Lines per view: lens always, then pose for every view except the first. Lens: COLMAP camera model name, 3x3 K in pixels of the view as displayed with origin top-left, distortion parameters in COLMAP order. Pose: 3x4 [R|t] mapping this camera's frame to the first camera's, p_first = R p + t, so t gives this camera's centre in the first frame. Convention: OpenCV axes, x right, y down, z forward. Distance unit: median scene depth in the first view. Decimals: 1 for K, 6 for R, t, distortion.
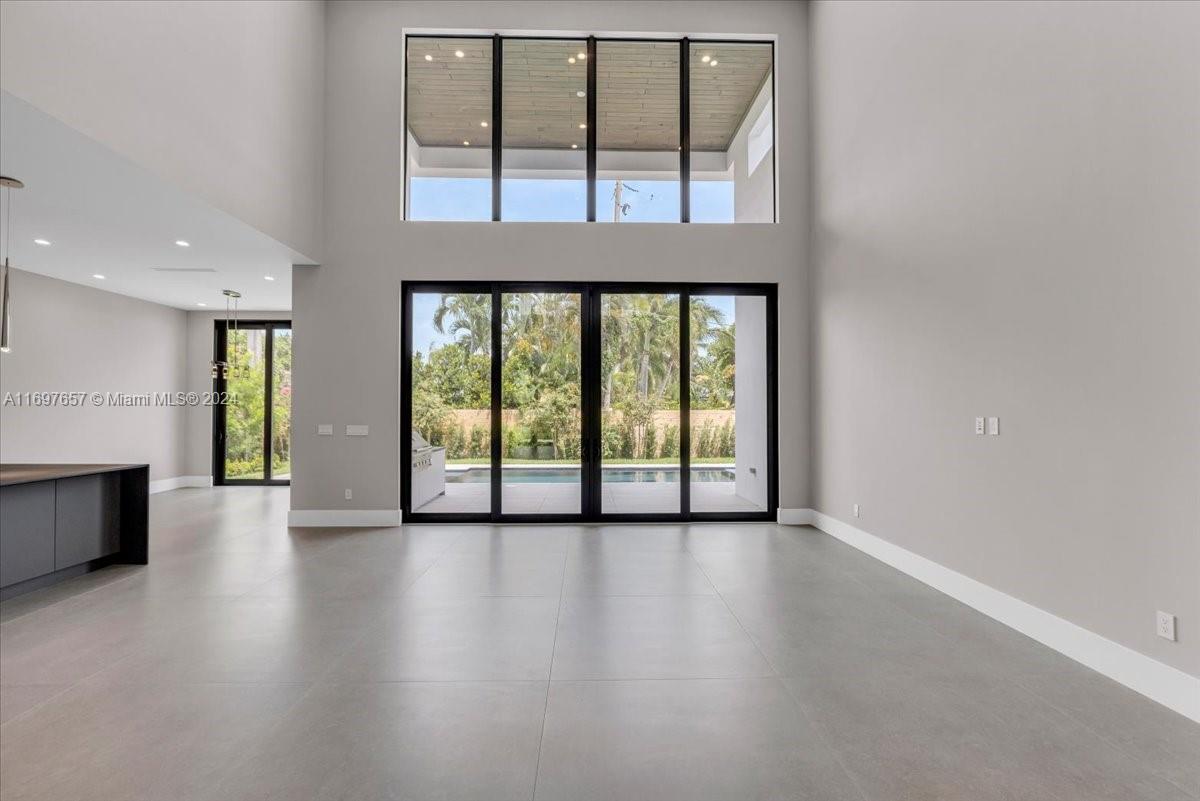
lens RADIAL K [[518.3, 0, 597.0], [0, 518.3, 400.8], [0, 0, 1]] dist [-0.010237, 0.001734]
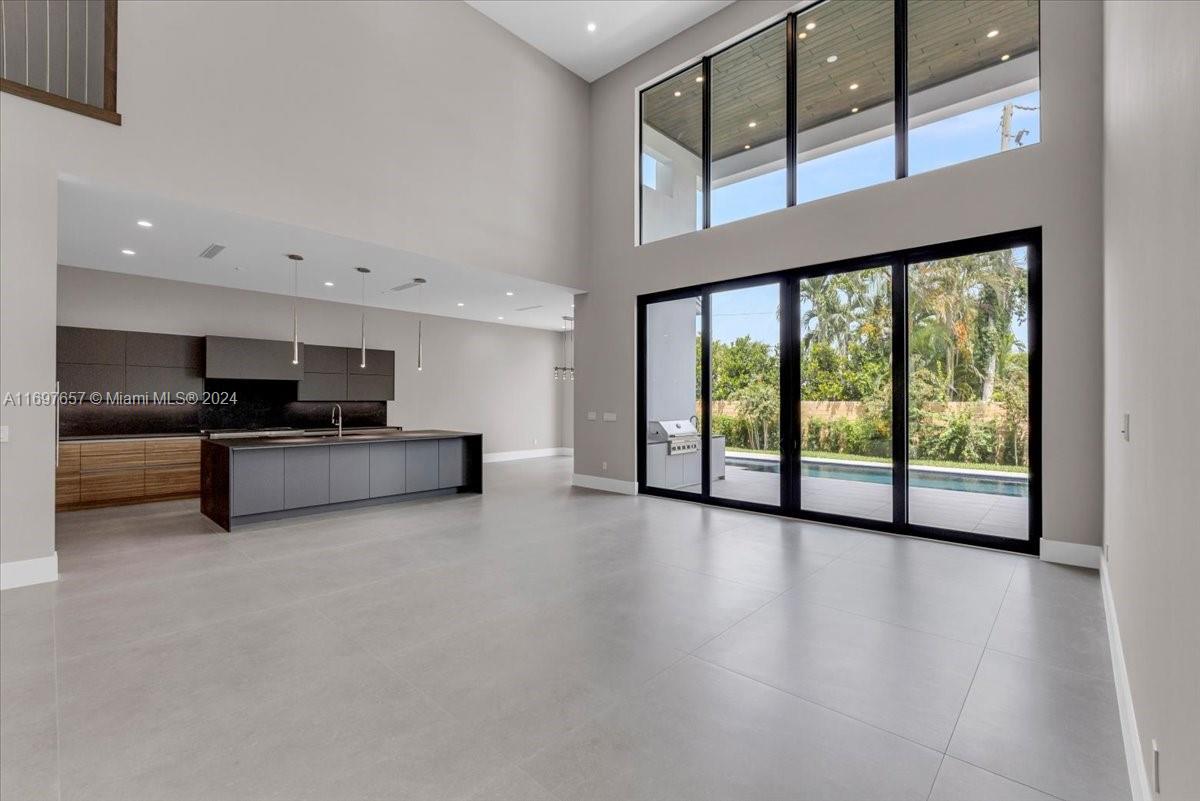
lens RADIAL K [[518.3, 0, 589.4], [0, 518.3, 401.6], [0, 0, 1]] dist [-0.010237, 0.001734]
pose [[0.713115, 0.002989, -0.701041, 0.388585], [0.009791, 0.999851, 0.014222, -0.000607], [0.700979, -0.017006, 0.712979, 0.038918]]
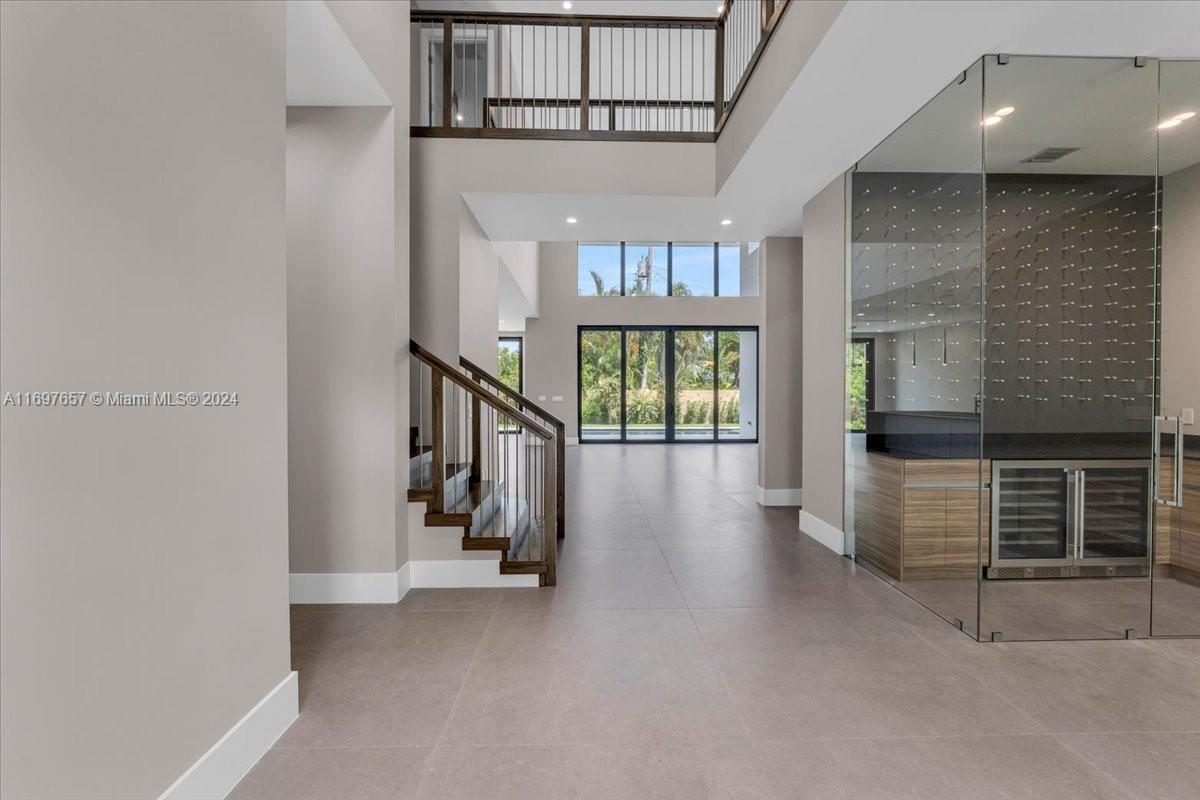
lens RADIAL K [[508.6, 0, 600.9], [0, 508.6, 402.2], [0, 0, 1]] dist [-0.002811, -0.000203]
pose [[0.999992, -0.000462, 0.003875, -0.285472], [0.000309, 0.999228, 0.039279, -0.009595], [-0.003890, -0.039277, 0.999221, -0.976961]]
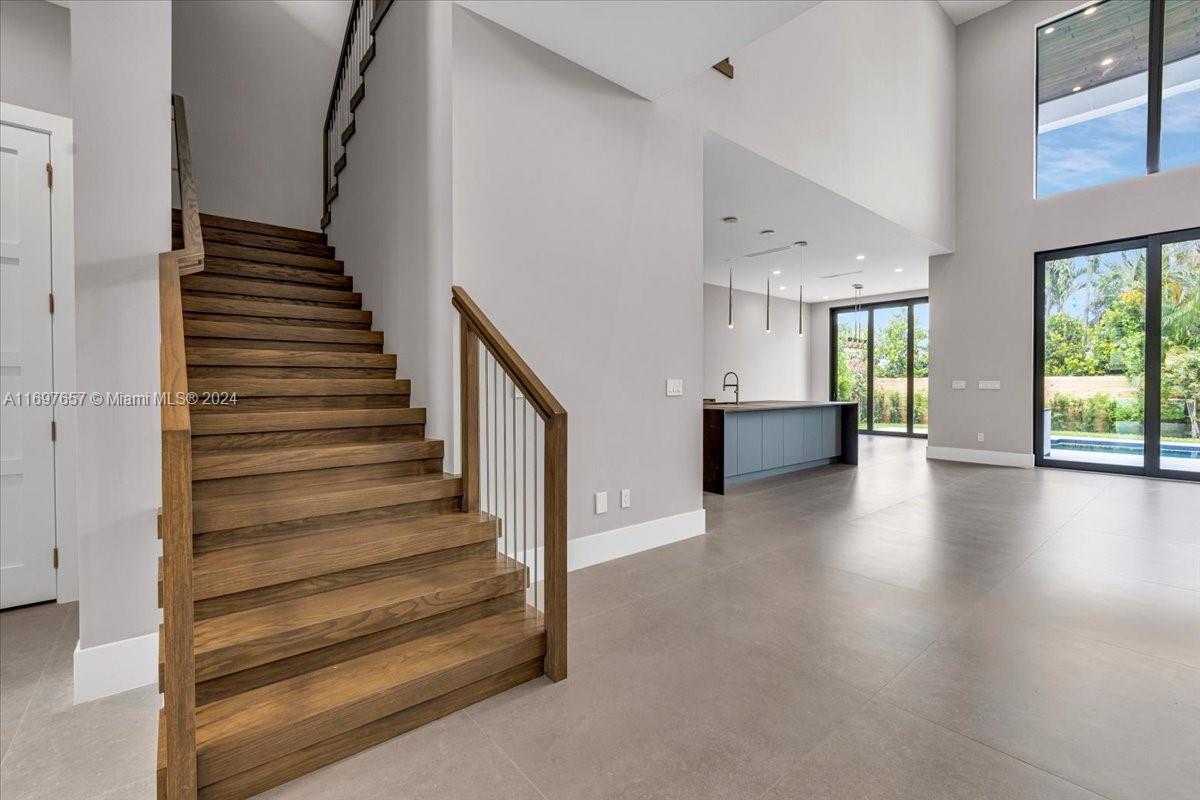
lens RADIAL K [[518.3, 0, 602.3], [0, 518.3, 397.7], [0, 0, 1]] dist [-0.010237, 0.001734]
pose [[0.622920, 0.014317, -0.782155, -0.081245], [0.017515, 0.999327, 0.032242, 0.030339], [0.782090, -0.033784, 0.622249, -0.429240]]
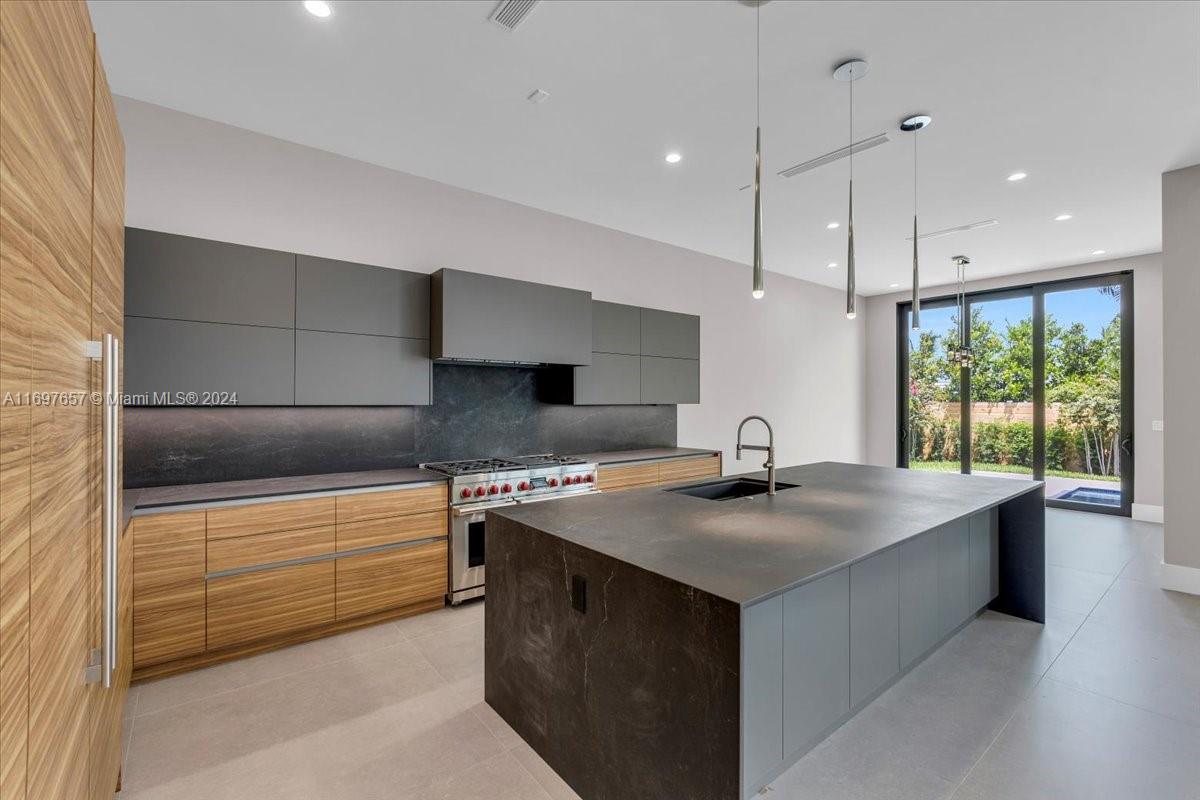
lens RADIAL K [[518.3, 0, 591.8], [0, 518.3, 402.9], [0, 0, 1]] dist [-0.010237, 0.001734]
pose [[0.589681, 0.000371, -0.807636, -0.470732], [0.013929, 0.999846, 0.010629, -0.001057], [0.807516, -0.017517, 0.589585, 0.063163]]
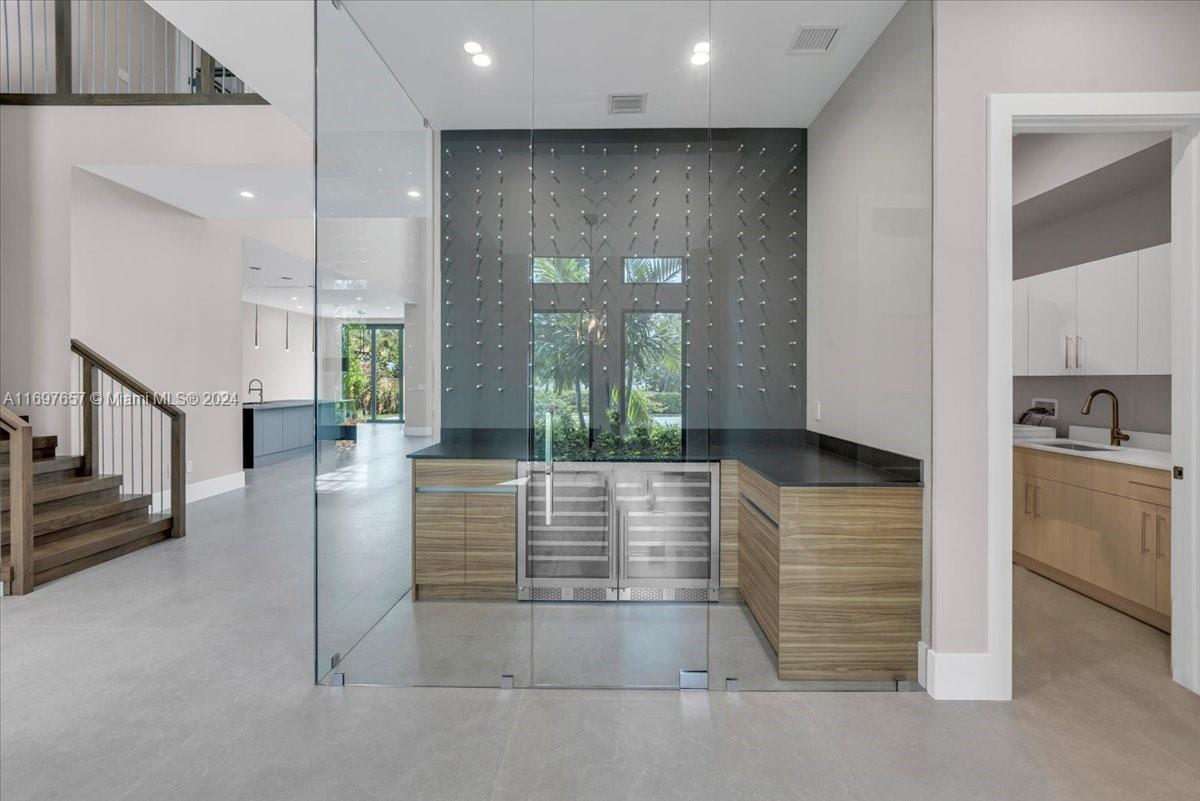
lens RADIAL K [[518.3, 0, 602.0], [0, 518.3, 385.9], [0, 0, 1]] dist [-0.010237, 0.001734]
pose [[0.999123, 0.003847, -0.041685, 0.234868], [-0.002664, 0.999593, 0.028406, -0.007331], [0.041778, -0.028270, 0.998727, -0.901424]]
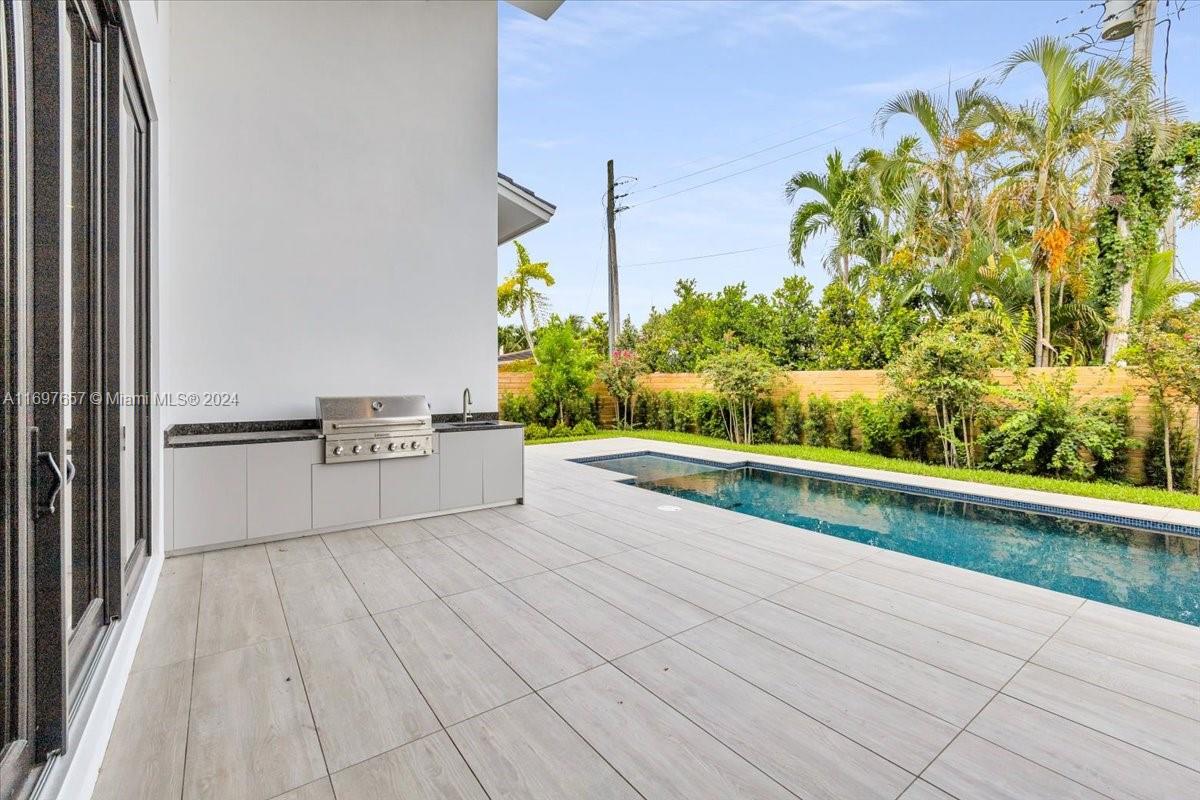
lens RADIAL K [[518.3, 0, 591.7], [0, 518.3, 390.9], [0, 0, 1]] dist [-0.010237, 0.001734]
pose [[0.573438, 0.012835, -0.819148, 0.351330], [0.017027, 0.999475, 0.027580, 0.050669], [0.819072, -0.029763, 0.572918, 1.055273]]
